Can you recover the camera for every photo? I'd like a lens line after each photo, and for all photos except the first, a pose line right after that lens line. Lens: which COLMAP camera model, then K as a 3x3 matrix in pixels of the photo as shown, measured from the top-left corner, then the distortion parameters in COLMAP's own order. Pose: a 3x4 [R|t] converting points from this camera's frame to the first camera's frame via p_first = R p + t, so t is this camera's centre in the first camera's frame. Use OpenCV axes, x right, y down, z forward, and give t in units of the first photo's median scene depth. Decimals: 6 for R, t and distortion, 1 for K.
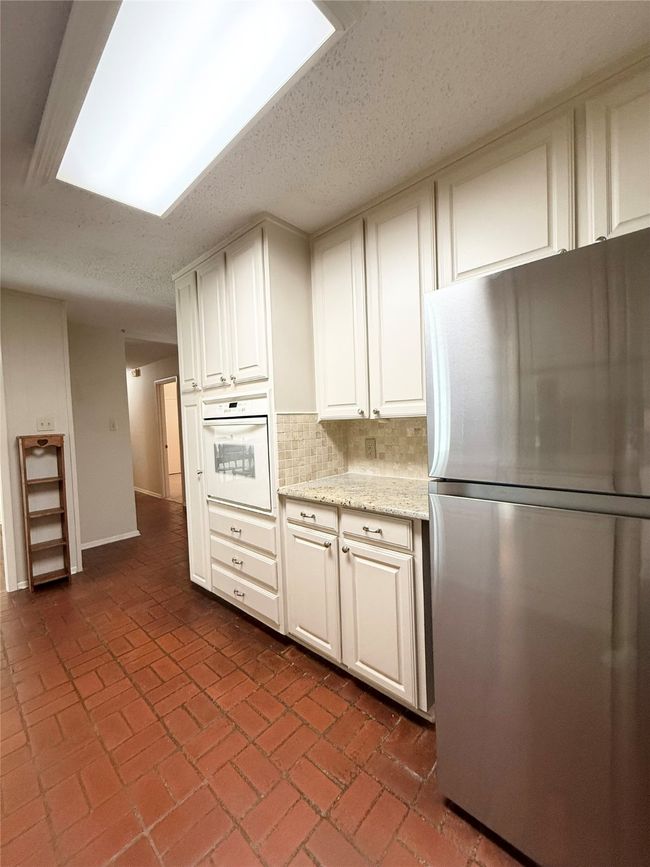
lens RADIAL K [[347.6, 0, 331.0], [0, 347.6, 434.9], [0, 0, 1]] dist [0.000734, 0.000453]
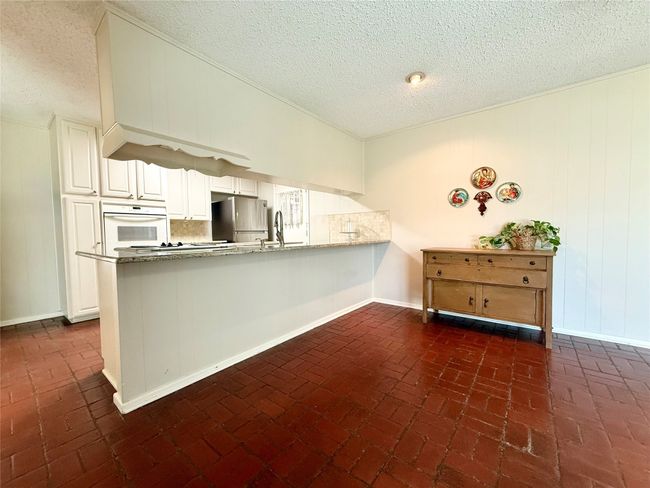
lens RADIAL K [[260.3, 0, 322.1], [0, 260.3, 242.5], [0, 0, 1]] dist [0.001434, 0.000189]
pose [[-0.069366, 0.004245, 0.997582, -2.160933], [0.063811, 0.997962, 0.000190, 0.218788], [-0.995548, 0.063670, -0.069495, -0.021779]]
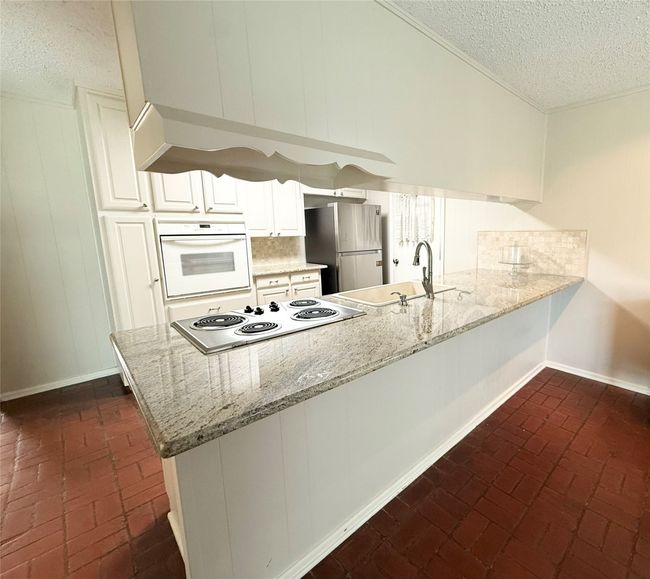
lens RADIAL K [[318.2, 0, 393.5], [0, 318.2, 279.0], [0, 0, 1]] dist [0.002640, 0.000871]
pose [[0.026666, -0.115344, 0.992968, -1.792581], [0.053030, 0.992085, 0.113817, 0.028373], [-0.998237, 0.049622, 0.032571, 0.178699]]
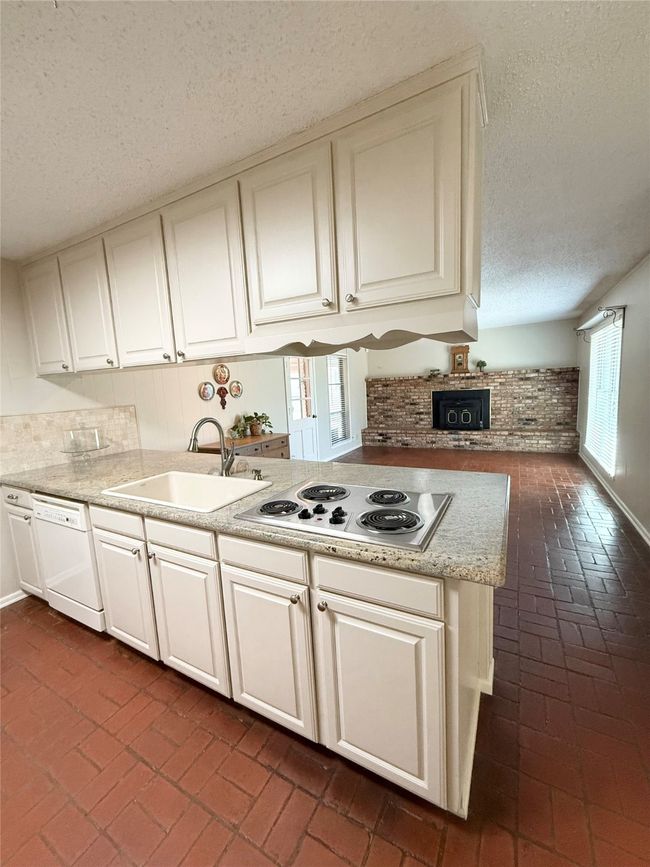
lens RADIAL K [[347.6, 0, 324.8], [0, 347.6, 431.4], [0, 0, 1]] dist [0.000734, 0.000453]
pose [[-0.966307, 0.117174, -0.229175, -0.820598], [0.074390, 0.979511, 0.187146, -0.099296], [0.246408, 0.163792, -0.955225, 1.174635]]
